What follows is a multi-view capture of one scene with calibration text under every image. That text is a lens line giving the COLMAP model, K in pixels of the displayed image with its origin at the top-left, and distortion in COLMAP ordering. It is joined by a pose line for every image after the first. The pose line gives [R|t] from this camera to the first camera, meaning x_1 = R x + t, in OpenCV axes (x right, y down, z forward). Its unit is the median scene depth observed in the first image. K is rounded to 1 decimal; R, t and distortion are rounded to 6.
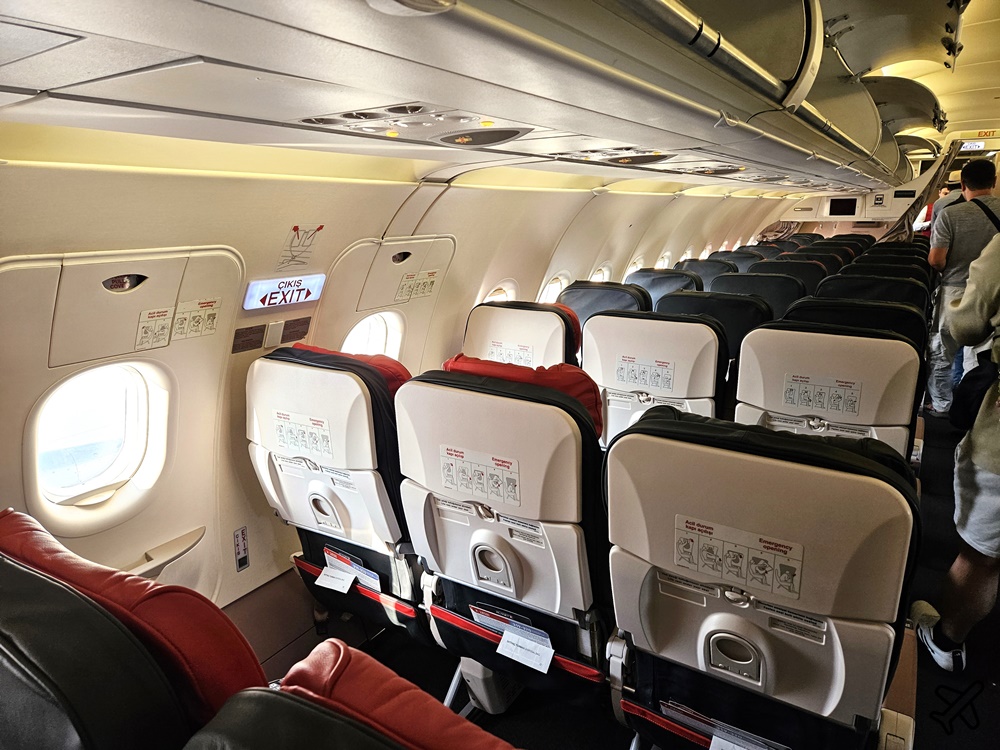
lens RADIAL K [[662.6, 0, 500.0], [0, 662.6, 375.0], [0, 0, 1]] dist [0.002207, -0.002217]
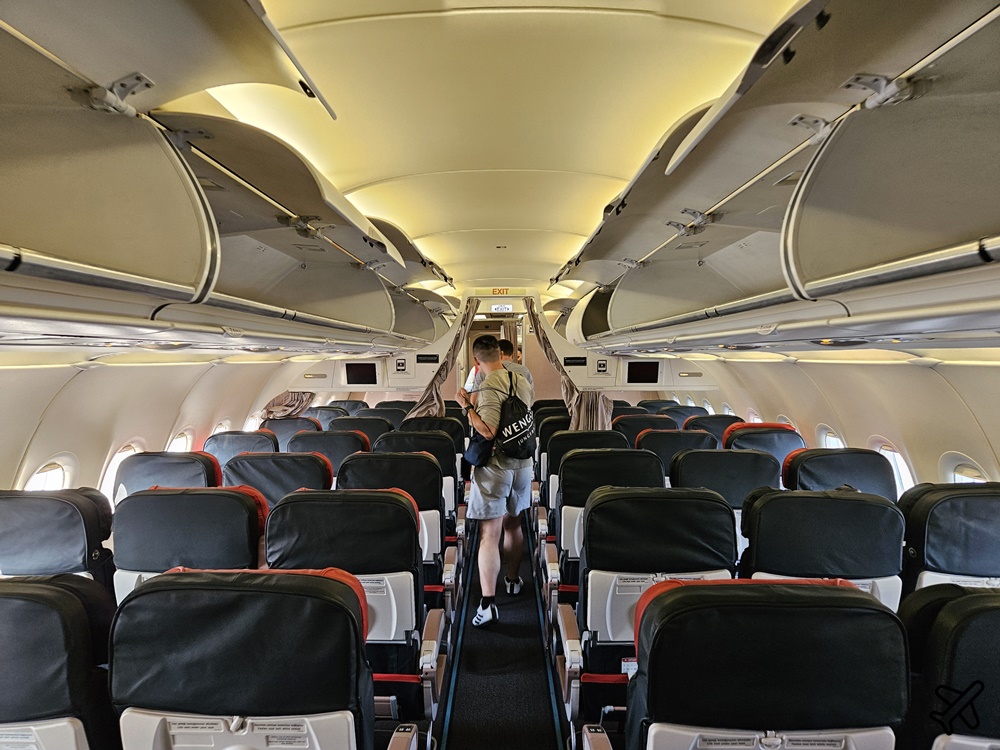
lens RADIAL K [[662.6, 0, 500.0], [0, 662.6, 375.0], [0, 0, 1]] dist [0.002207, -0.002217]
pose [[0.853597, -0.004230, 0.520917, 0.254908], [0.121653, 0.973937, -0.191436, -0.085701], [-0.506530, 0.226781, 0.831864, 0.281496]]
